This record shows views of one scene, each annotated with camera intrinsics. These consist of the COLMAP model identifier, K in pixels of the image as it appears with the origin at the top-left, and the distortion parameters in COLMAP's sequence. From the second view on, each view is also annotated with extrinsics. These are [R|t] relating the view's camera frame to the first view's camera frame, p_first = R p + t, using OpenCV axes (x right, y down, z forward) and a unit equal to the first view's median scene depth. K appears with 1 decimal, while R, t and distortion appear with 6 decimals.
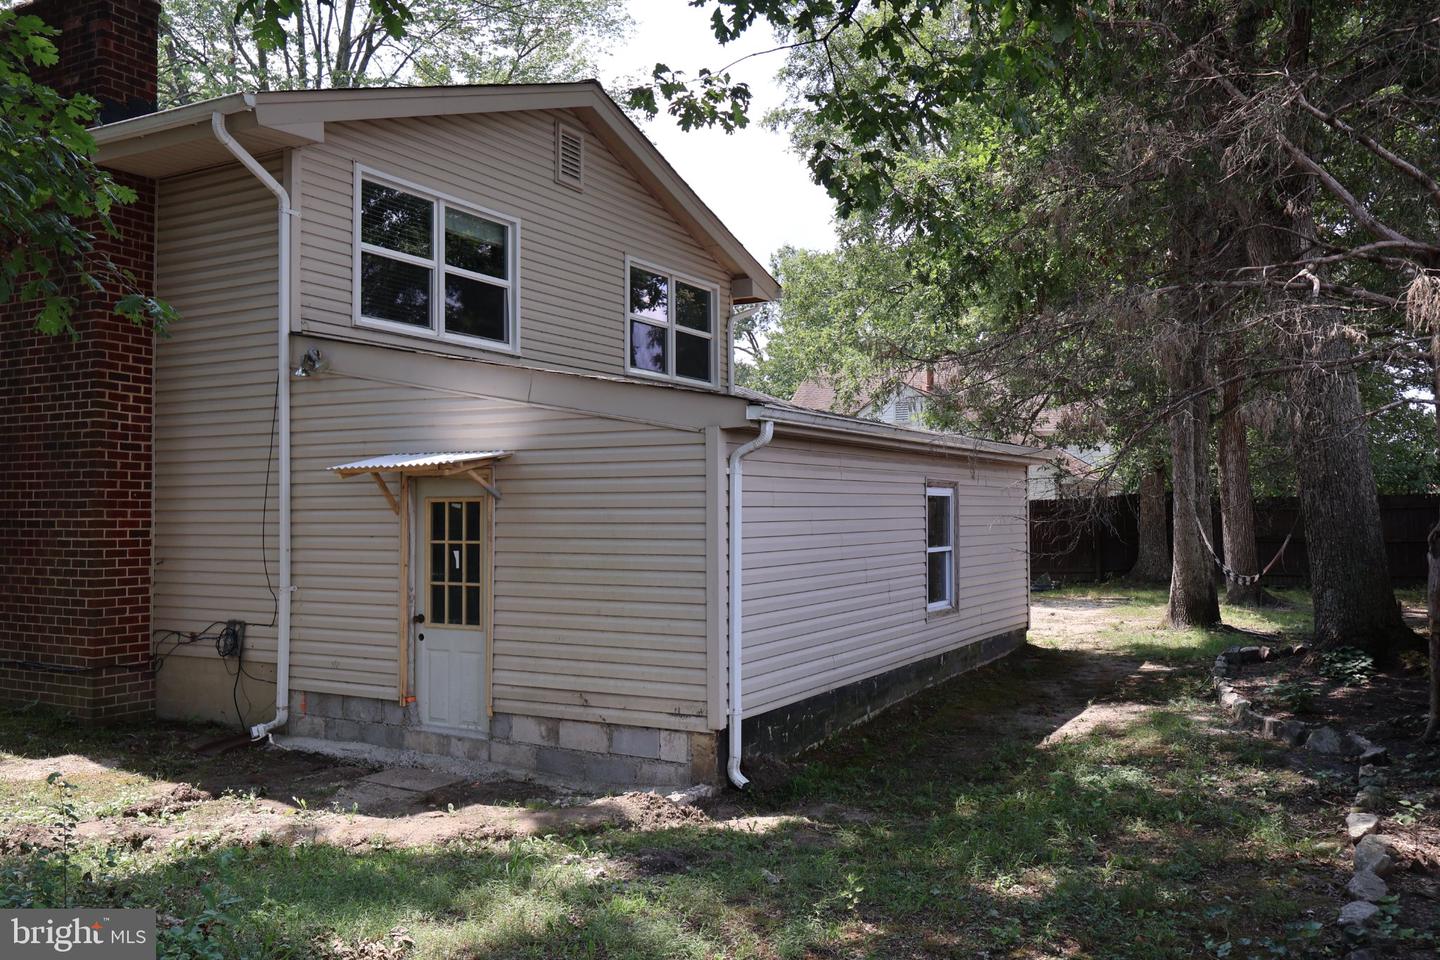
lens RADIAL K [[1211.6, 0, 719.9], [0, 1211.6, 476.0], [0, 0, 1]] dist [-0.001557, 0.001764]
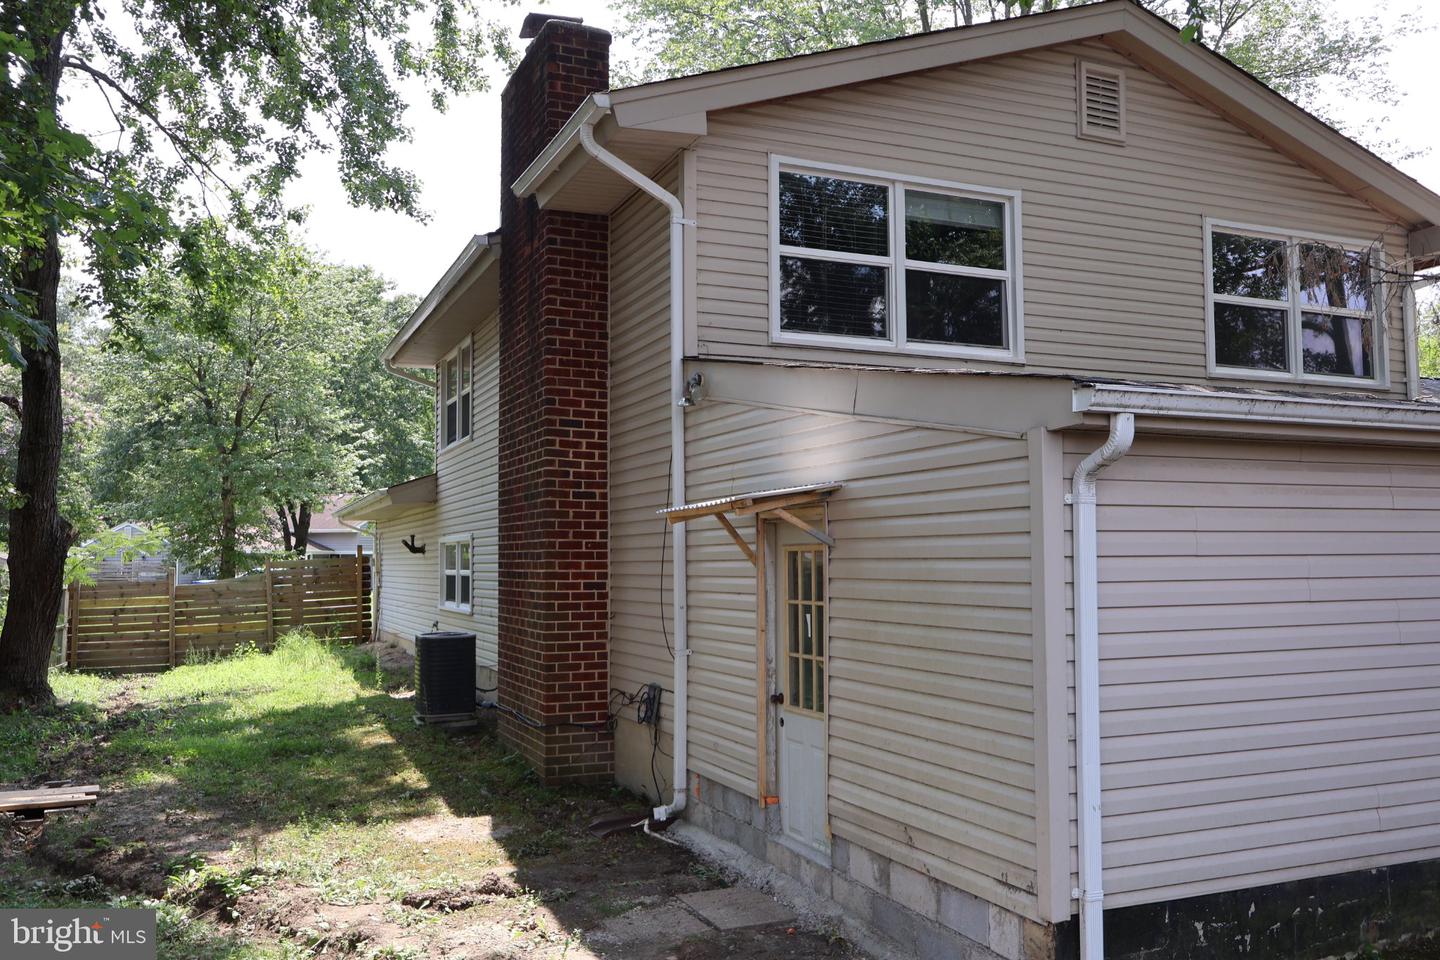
lens RADIAL K [[1211.6, 0, 720.3], [0, 1211.6, 487.7], [0, 0, 1]] dist [-0.001557, 0.001764]
pose [[0.791178, -0.038723, -0.610359, 0.189185], [0.021289, 0.999132, -0.035792, 0.006694], [0.611216, 0.015324, 0.791316, 0.312931]]
